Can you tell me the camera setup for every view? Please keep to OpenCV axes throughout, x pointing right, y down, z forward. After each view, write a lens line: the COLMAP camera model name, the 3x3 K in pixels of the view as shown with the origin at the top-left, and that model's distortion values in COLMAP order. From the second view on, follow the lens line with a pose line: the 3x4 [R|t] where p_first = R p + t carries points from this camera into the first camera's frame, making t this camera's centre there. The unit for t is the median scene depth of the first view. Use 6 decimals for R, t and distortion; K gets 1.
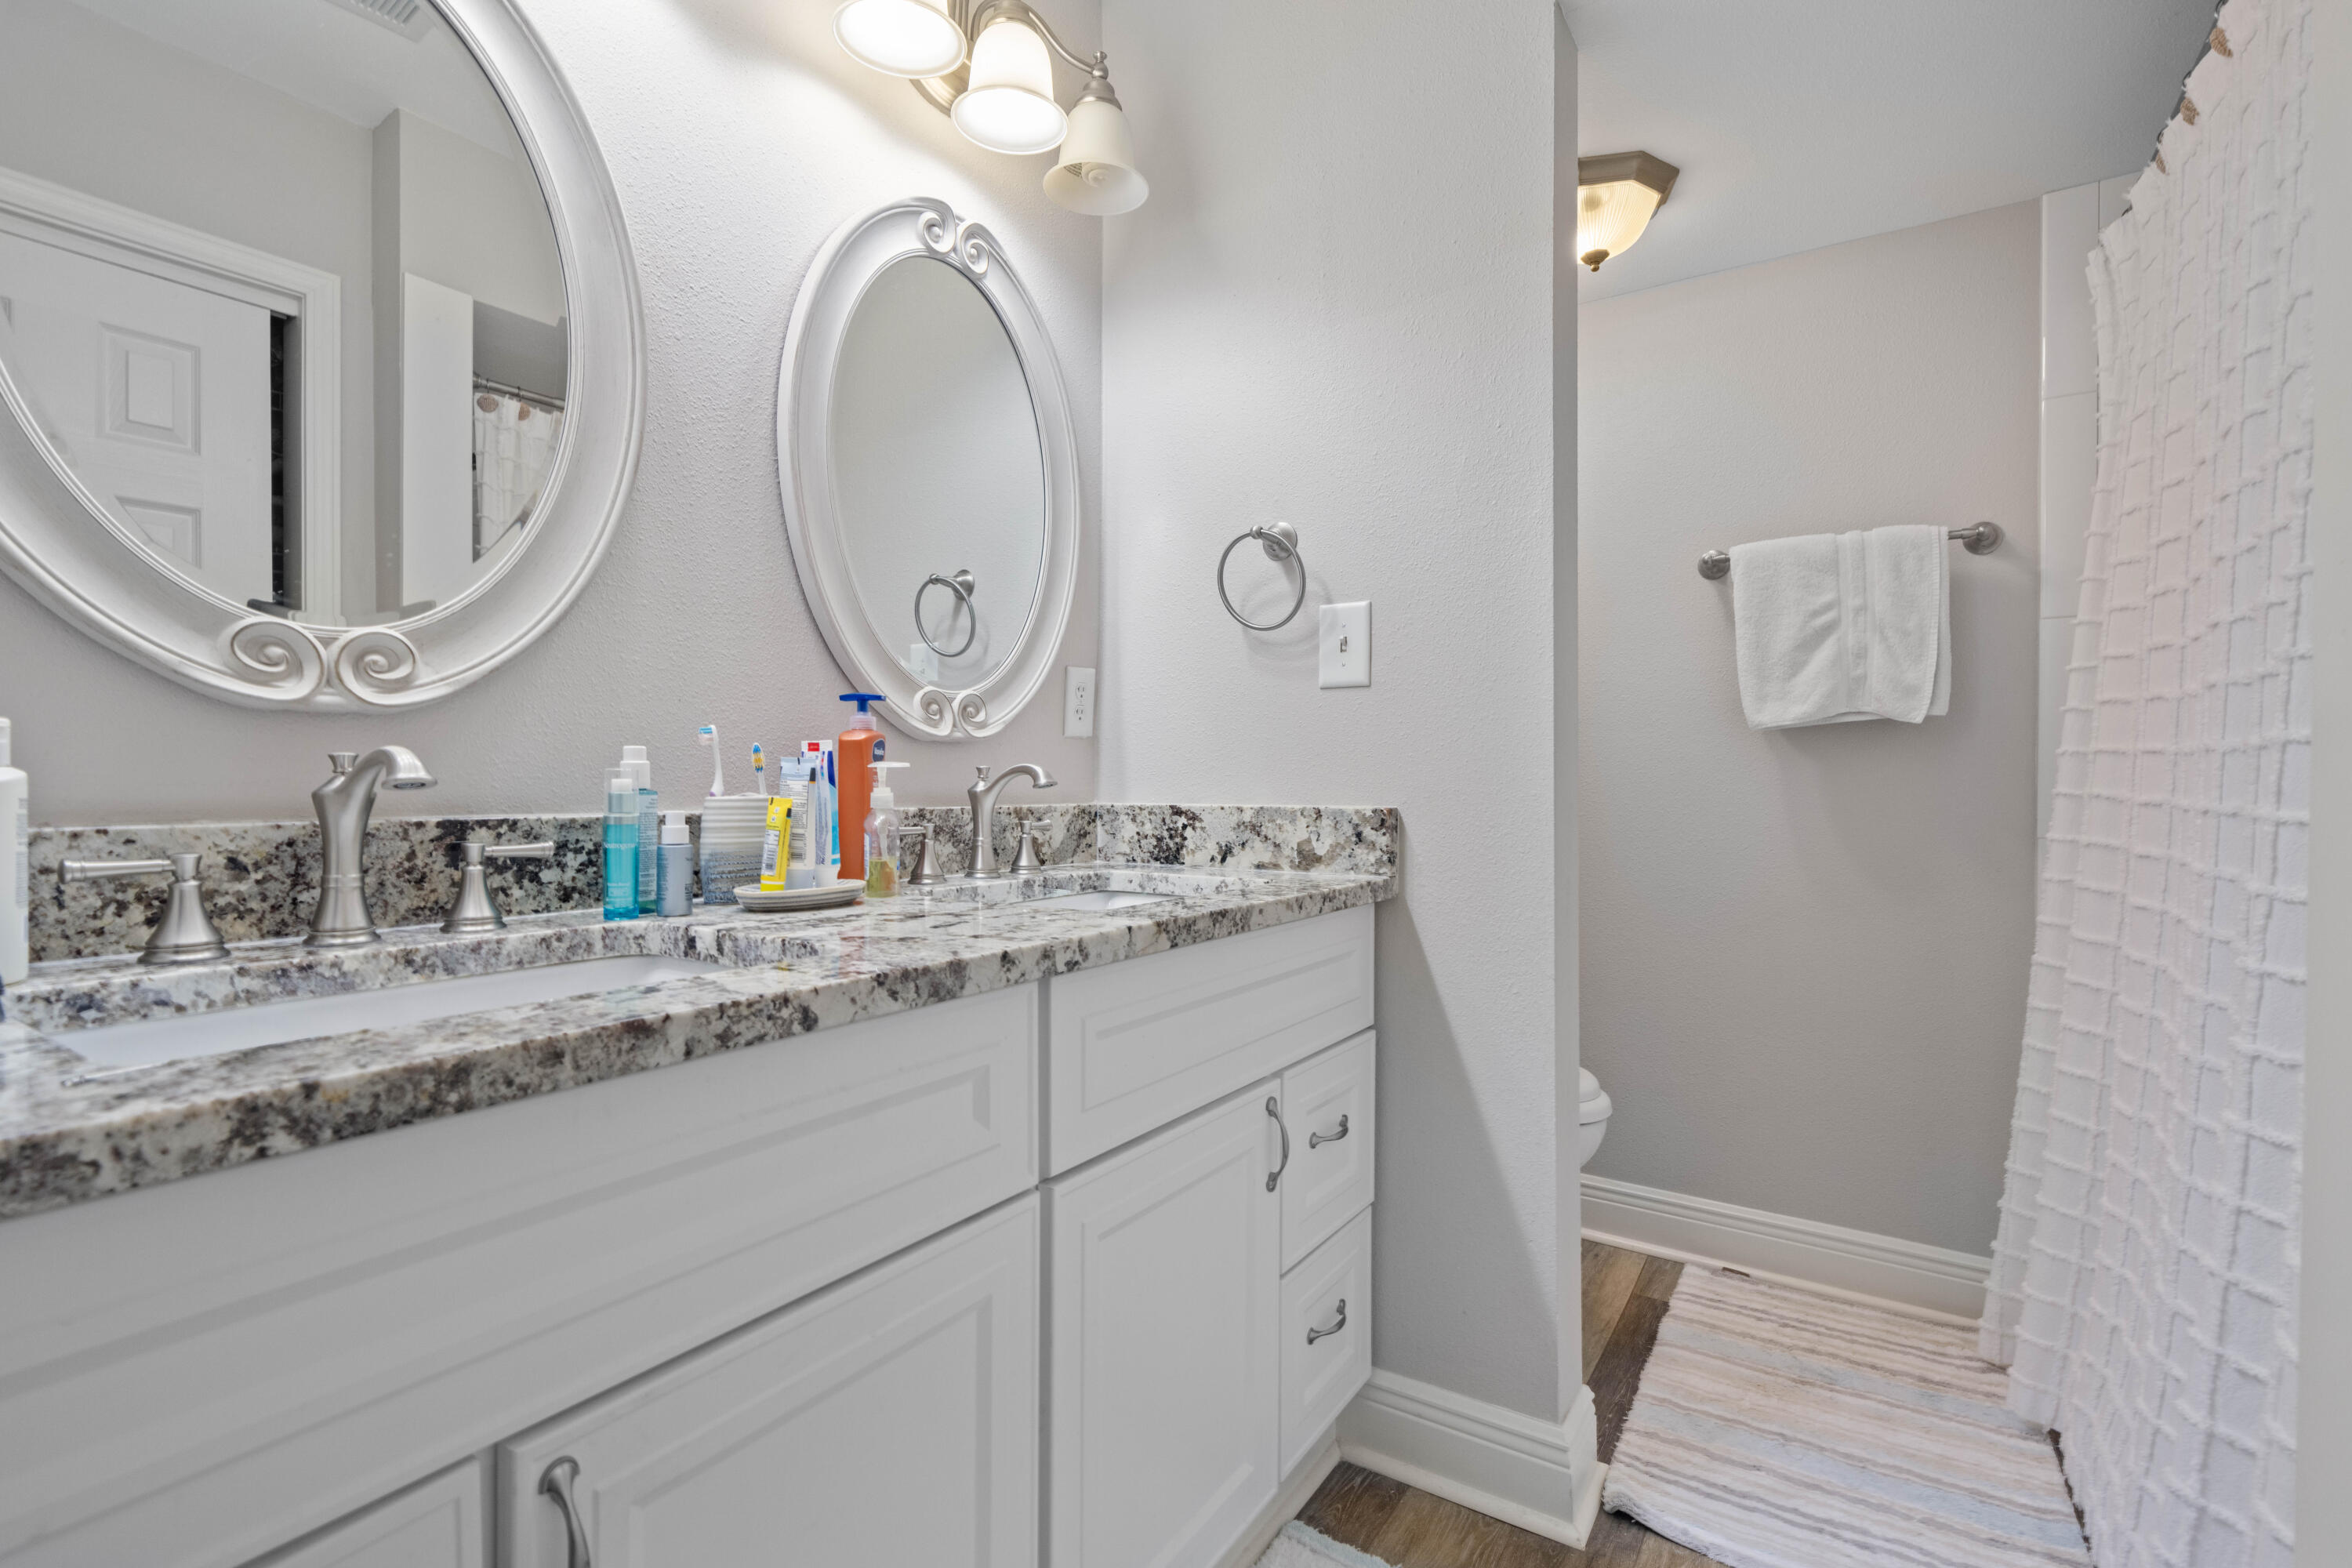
lens RADIAL K [[1029.4, 0, 1178.8], [0, 1029.4, 790.4], [0, 0, 1]] dist [-0.003674, -0.000786]
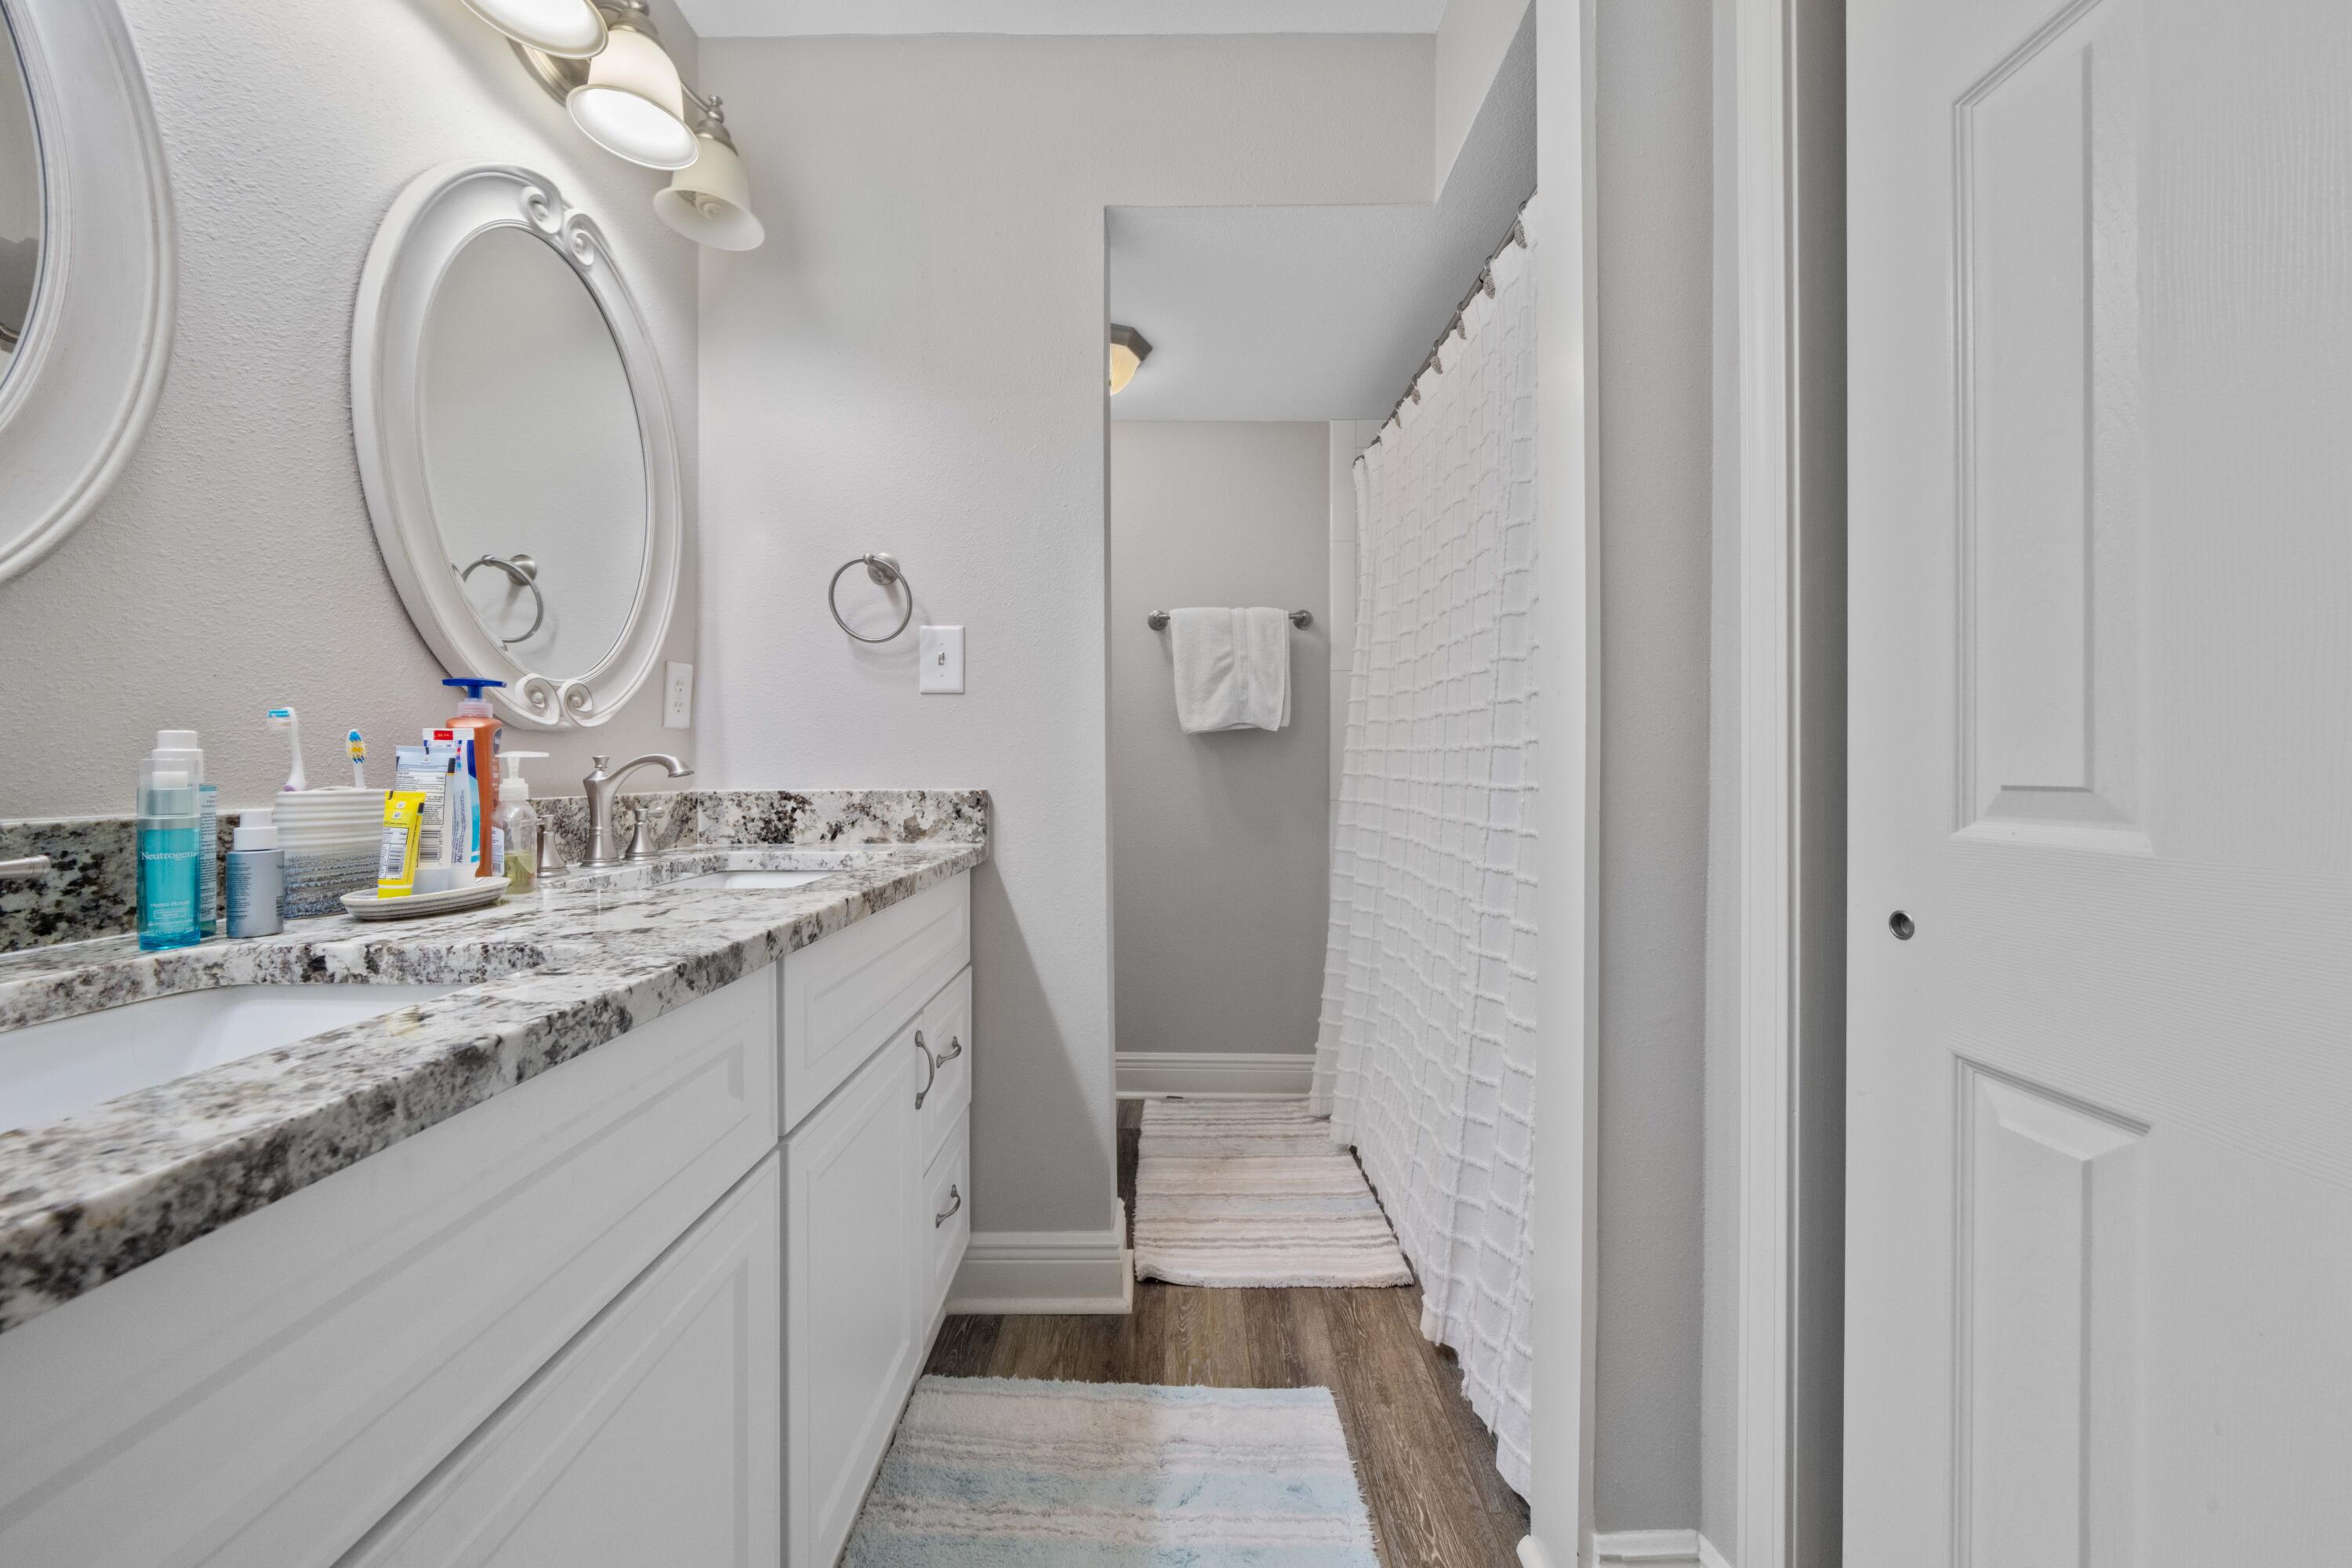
lens RADIAL K [[805.6, 0, 1168.2], [0, 805.6, 774.1], [0, 0, 1]] dist [-0.005775, 0.000038]
pose [[0.842338, -0.008247, 0.538886, -0.146527], [0.008532, 0.999962, 0.001966, -0.002686], [-0.538881, 0.002942, 0.842376, 0.038222]]
